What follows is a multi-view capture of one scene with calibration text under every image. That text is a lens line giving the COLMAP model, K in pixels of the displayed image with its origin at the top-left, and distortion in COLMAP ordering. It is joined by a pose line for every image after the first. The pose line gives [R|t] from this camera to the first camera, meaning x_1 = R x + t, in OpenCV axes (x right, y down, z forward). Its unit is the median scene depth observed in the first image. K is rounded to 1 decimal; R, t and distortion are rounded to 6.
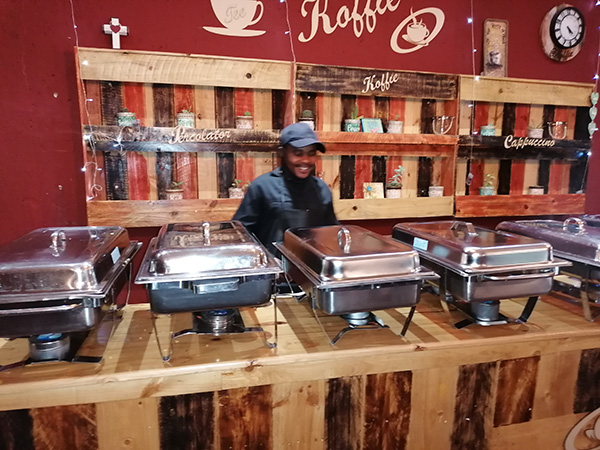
lens RADIAL K [[446.9, 0, 298.9], [0, 446.9, 219.6], [0, 0, 1]] dist [0.056228, -0.040139]
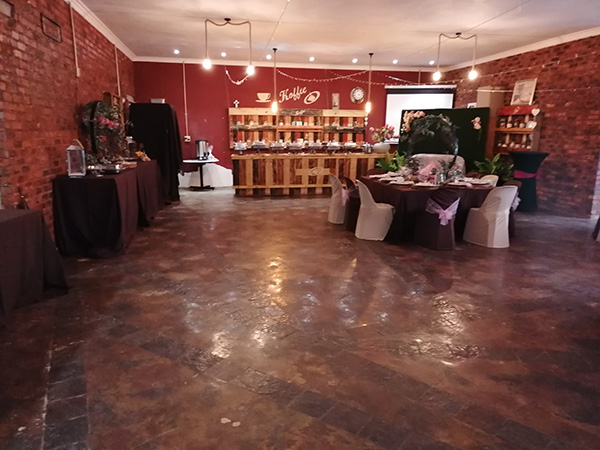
lens RADIAL K [[446.9, 0, 299.2], [0, 446.9, 222.1], [0, 0, 1]] dist [0.056228, -0.040139]
pose [[0.996364, 0.013360, -0.084145, 0.497659], [-0.008764, 0.998461, 0.054760, 0.417153], [0.084747, -0.053824, 0.994948, -2.834726]]
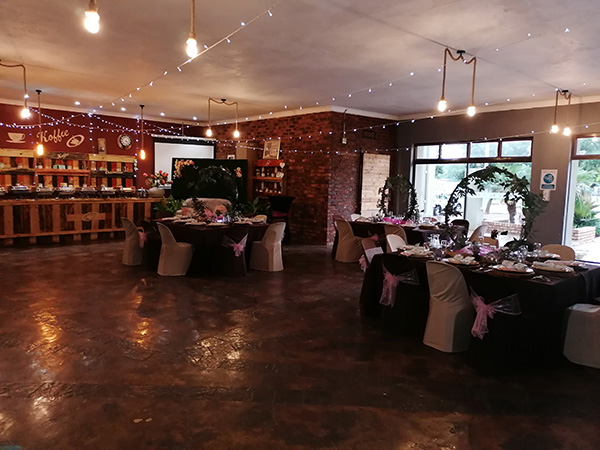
lens RADIAL K [[446.9, 0, 298.8], [0, 446.9, 224.5], [0, 0, 1]] dist [0.056228, -0.040139]
pose [[0.892966, -0.036858, 0.448612, 0.217144], [0.052270, 0.998390, -0.022016, 0.431248], [-0.447078, 0.043109, 0.893456, -3.088561]]
